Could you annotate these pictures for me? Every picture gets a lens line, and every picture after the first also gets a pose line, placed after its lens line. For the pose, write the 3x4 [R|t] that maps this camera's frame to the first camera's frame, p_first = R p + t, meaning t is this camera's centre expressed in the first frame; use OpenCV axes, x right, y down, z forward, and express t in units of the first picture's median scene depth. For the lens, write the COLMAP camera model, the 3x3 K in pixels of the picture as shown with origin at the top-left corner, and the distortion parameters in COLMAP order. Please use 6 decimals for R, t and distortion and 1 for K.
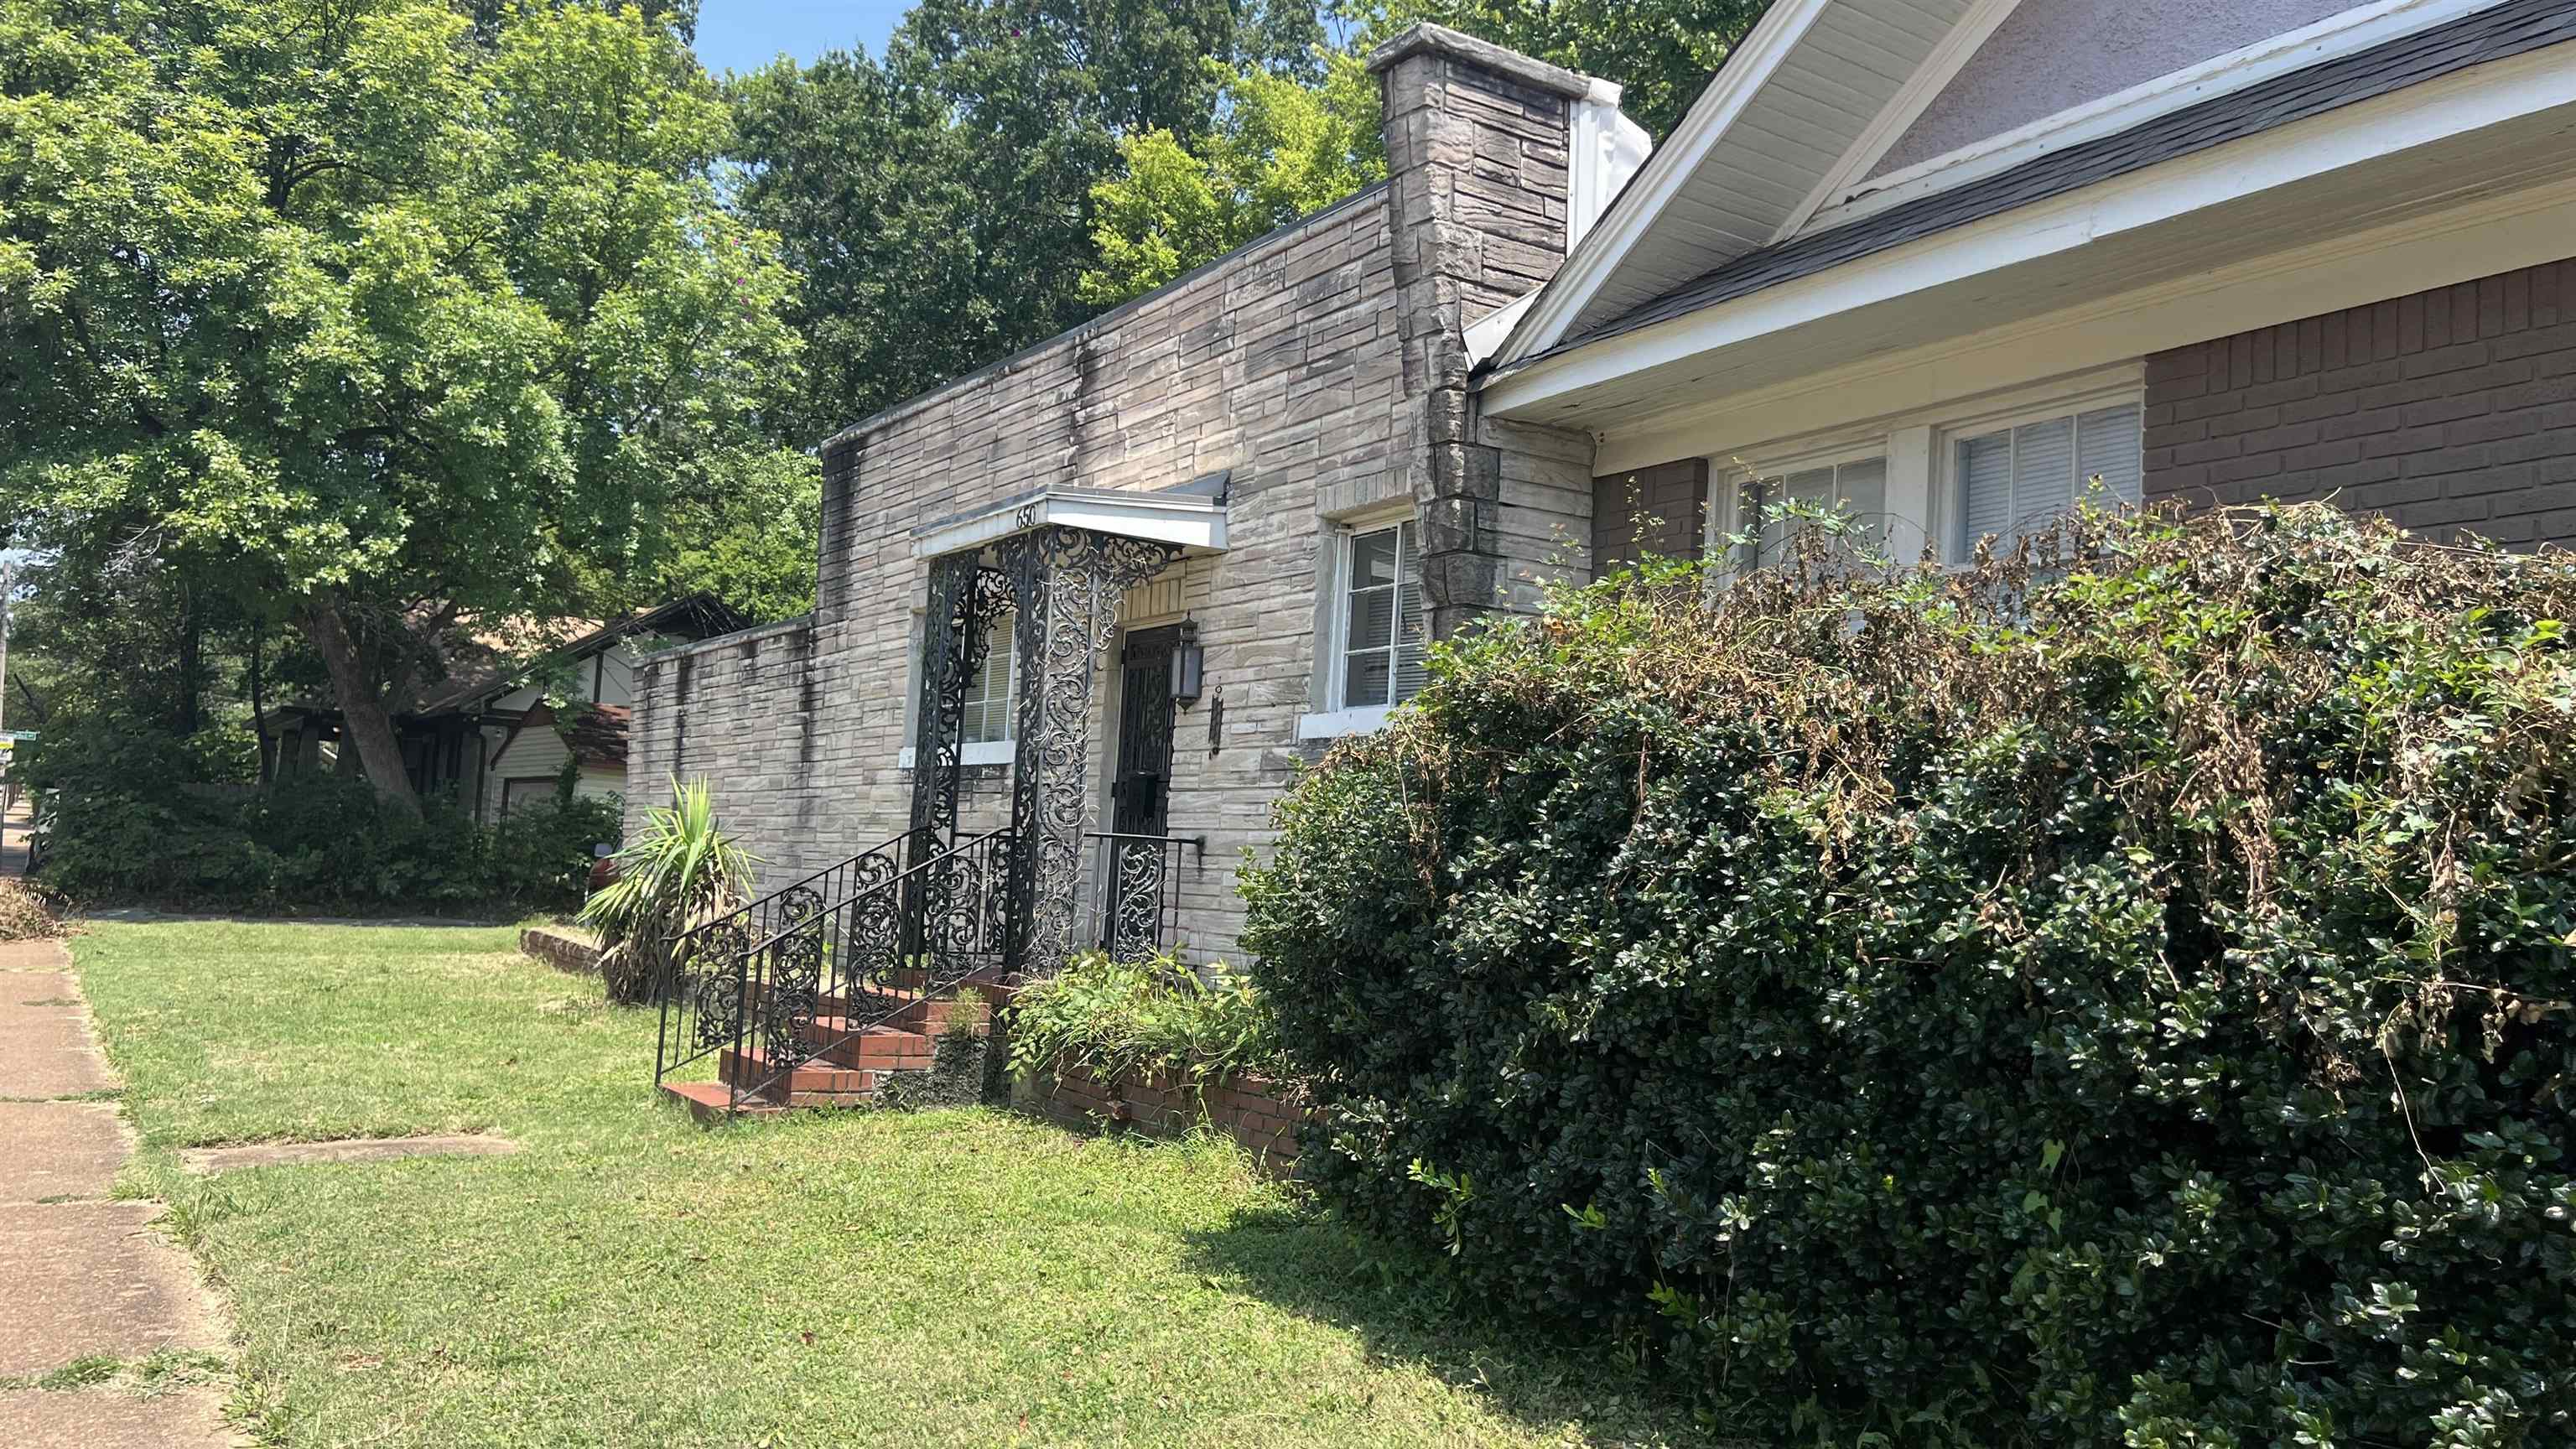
lens RADIAL K [[1934.3, 0, 1288.0], [0, 1934.3, 724.5], [0, 0, 1]] dist [0.074848, -0.098219]
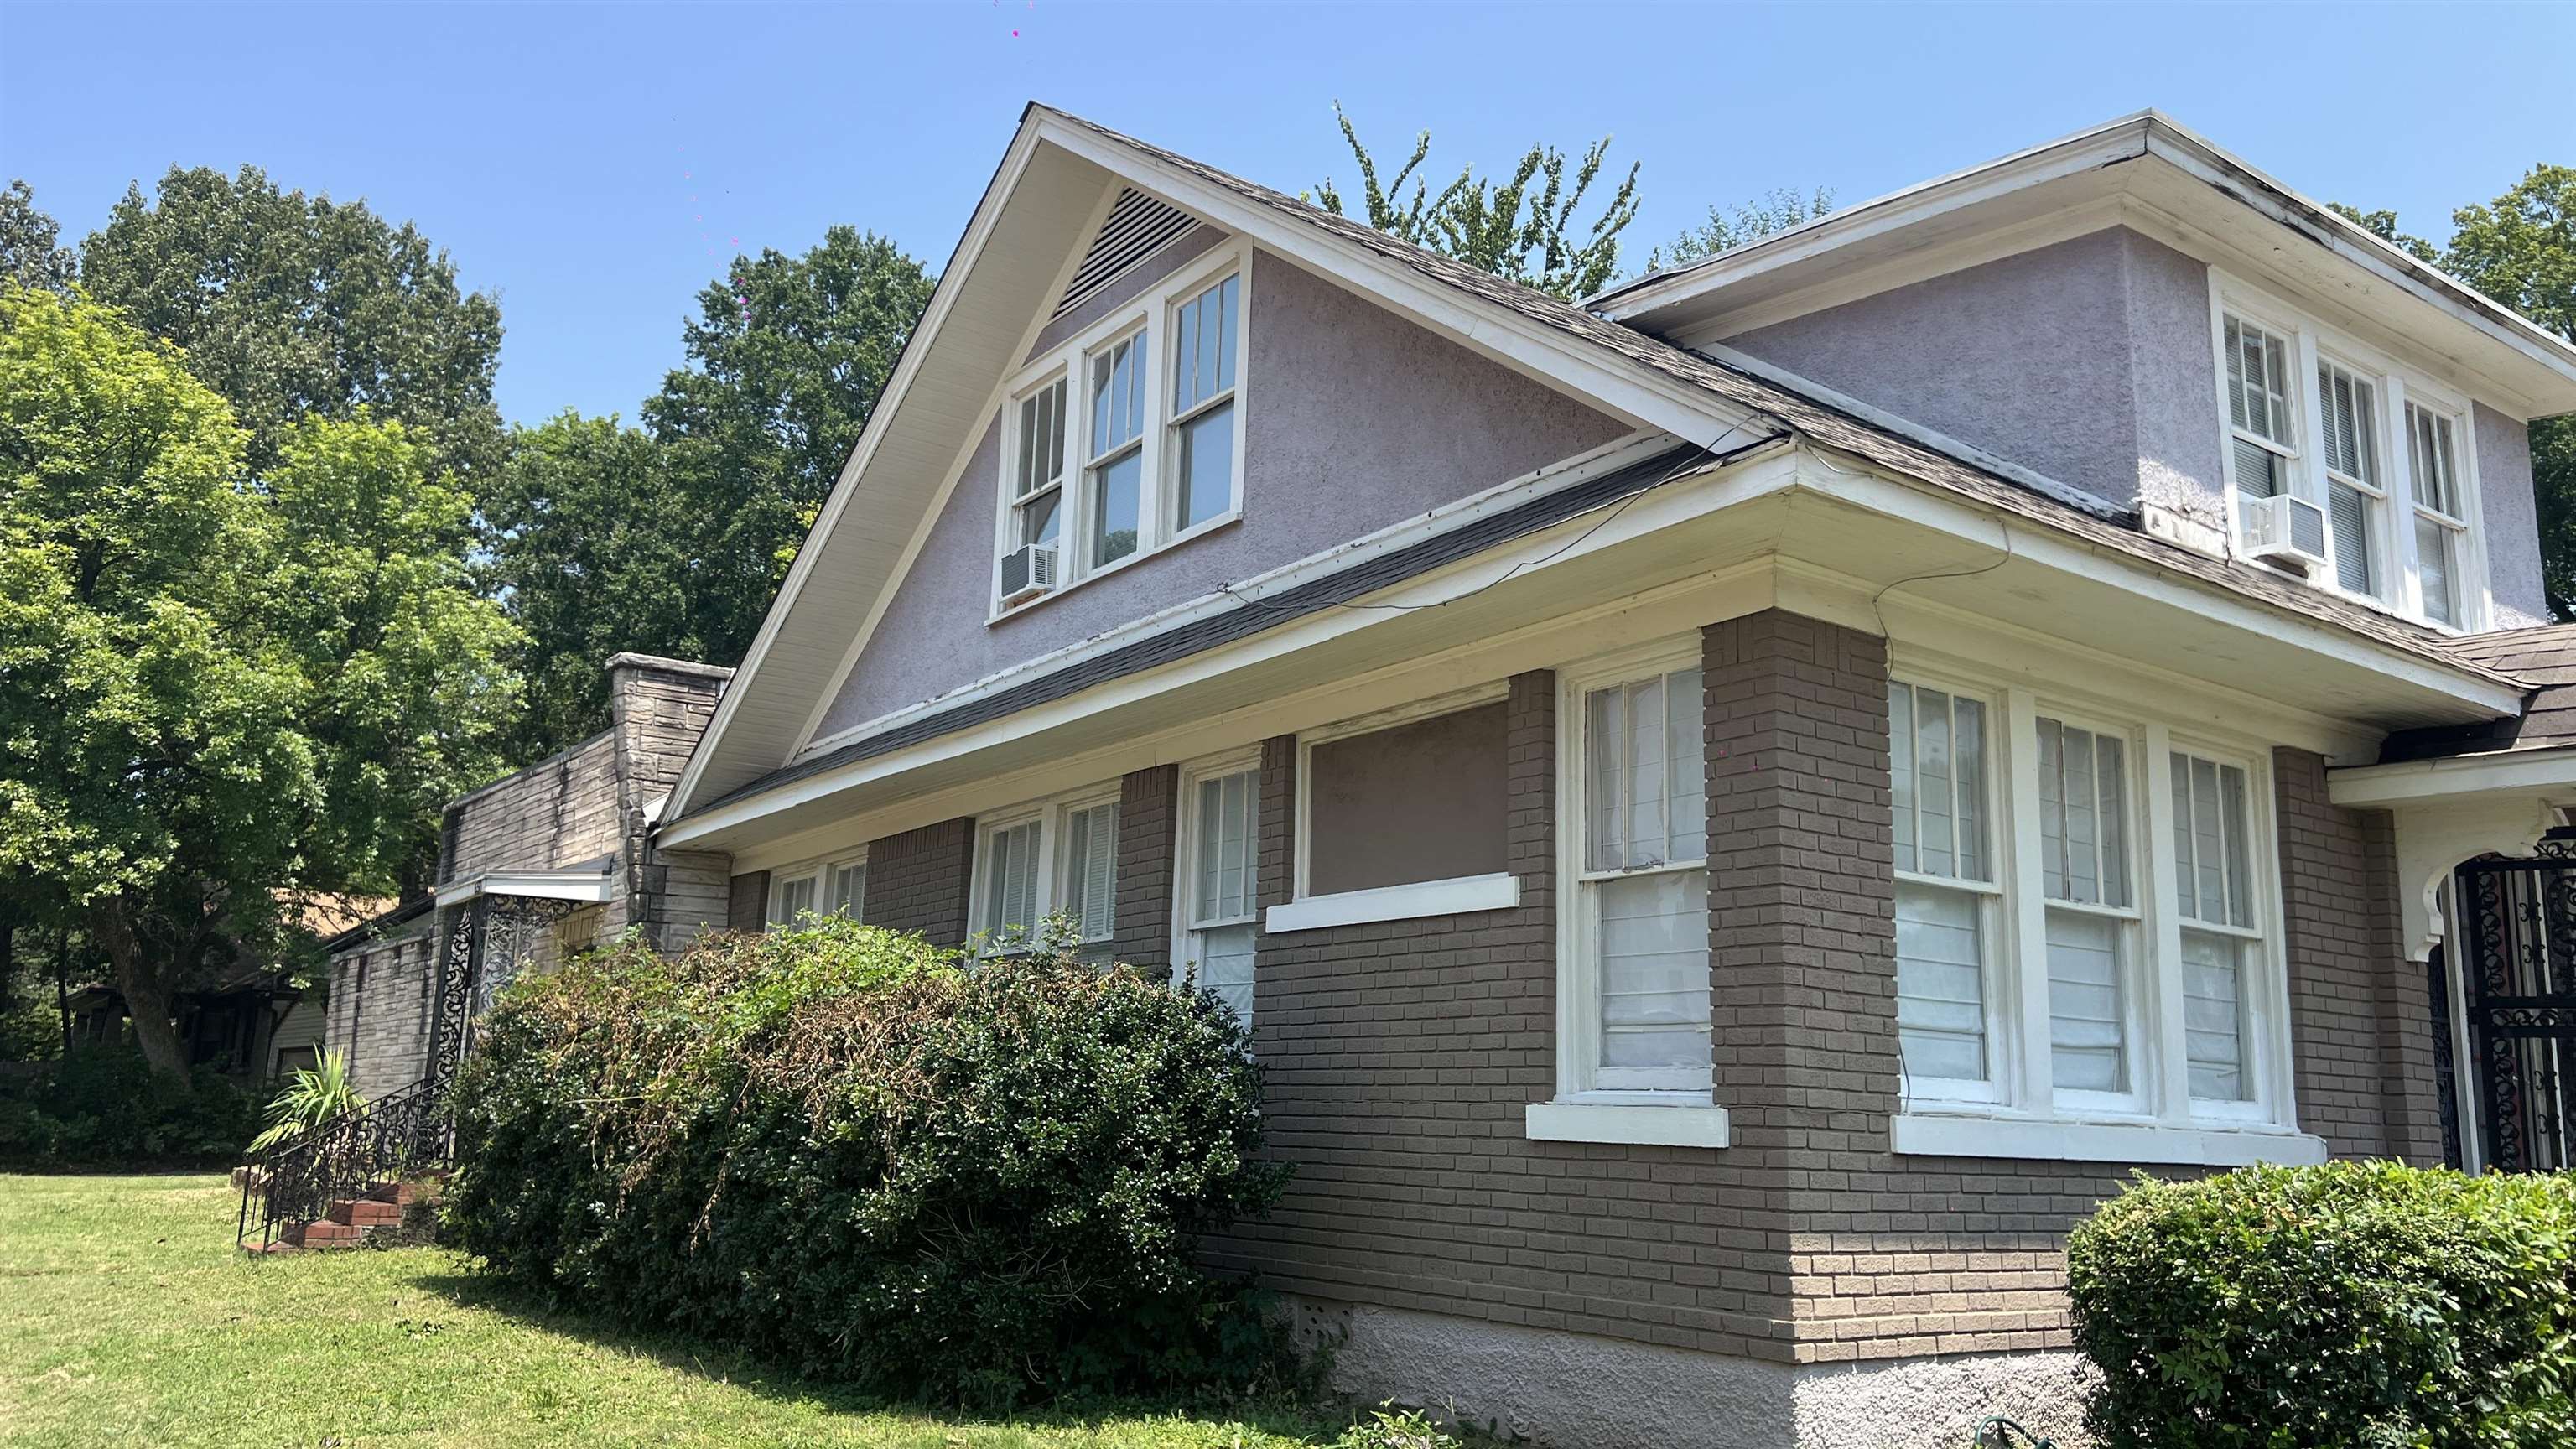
lens RADIAL K [[1934.3, 0, 1288.0], [0, 1934.3, 724.5], [0, 0, 1]] dist [0.074848, -0.098219]
pose [[0.998016, -0.014942, 0.061167, 0.195640], [0.022440, 0.992054, -0.123792, -0.009305], [-0.058832, 0.124919, 0.990421, -0.309519]]
